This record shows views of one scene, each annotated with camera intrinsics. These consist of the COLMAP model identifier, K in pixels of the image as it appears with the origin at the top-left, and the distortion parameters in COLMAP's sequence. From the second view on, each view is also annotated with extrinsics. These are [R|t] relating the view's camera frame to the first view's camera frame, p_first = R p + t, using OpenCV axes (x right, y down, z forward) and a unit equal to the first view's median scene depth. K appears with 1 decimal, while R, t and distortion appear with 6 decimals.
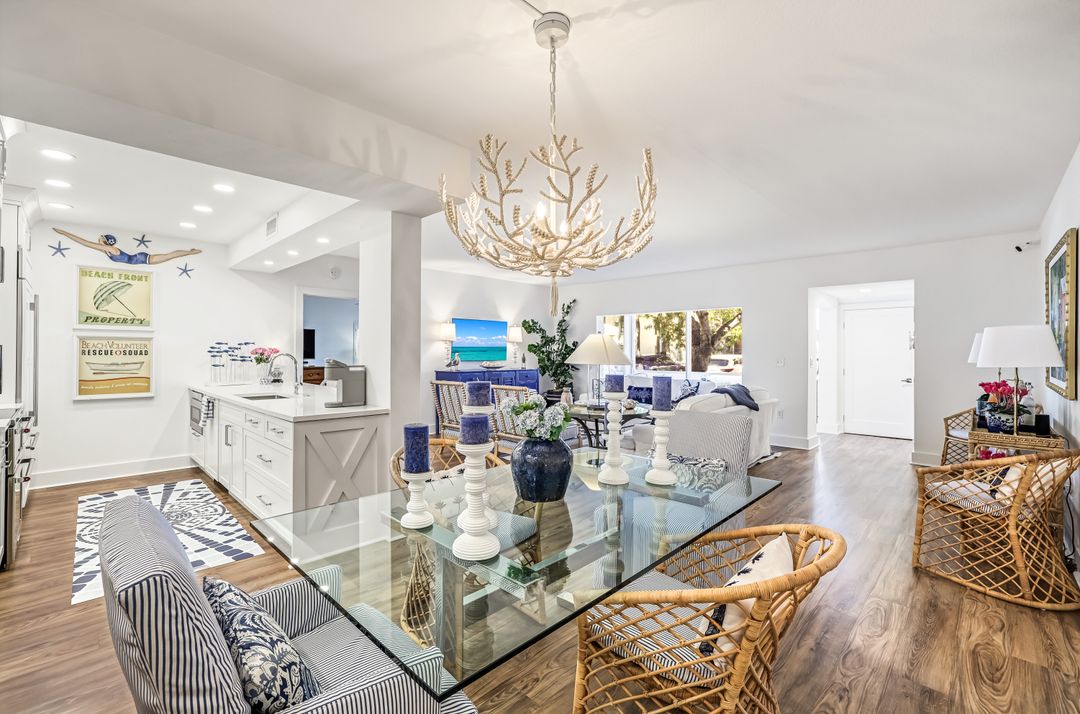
lens RADIAL K [[470.5, 0, 540.9], [0, 470.5, 354.9], [0, 0, 1]] dist [-0.002835, 0.000013]
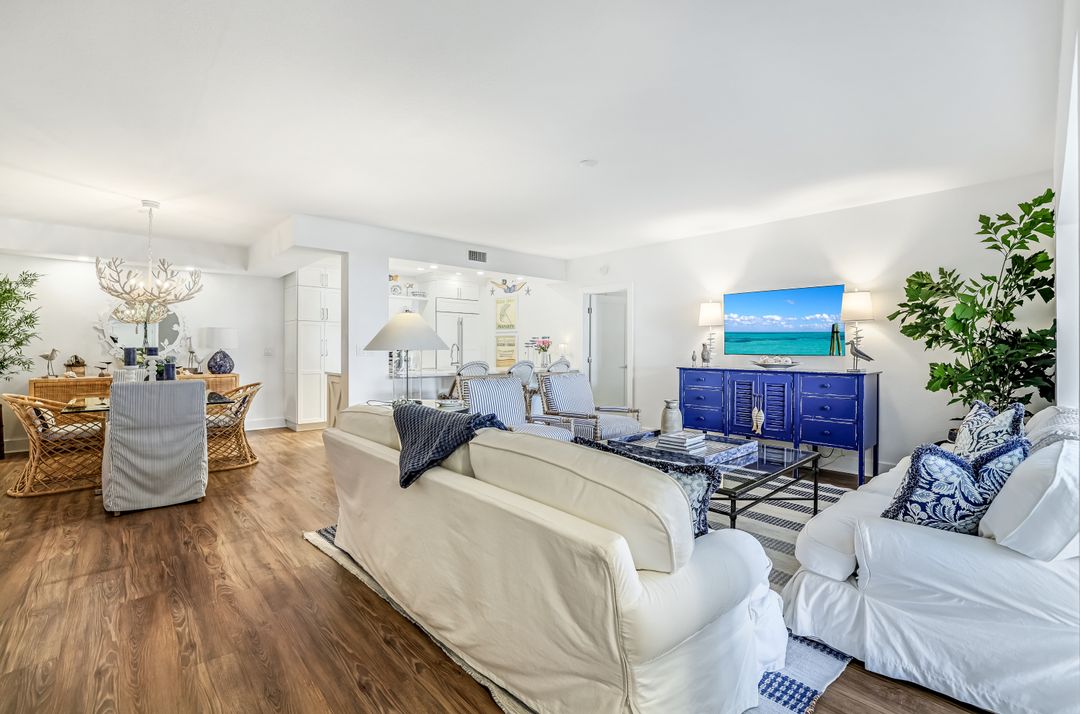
lens RADIAL K [[470.5, 0, 541.4], [0, 470.5, 350.8], [0, 0, 1]] dist [-0.002835, 0.000013]
pose [[-0.042035, 0.011098, -0.999055, 0.511044], [0.001151, 0.999938, 0.011059, 0.000005], [0.999115, -0.000685, -0.042045, 0.708890]]
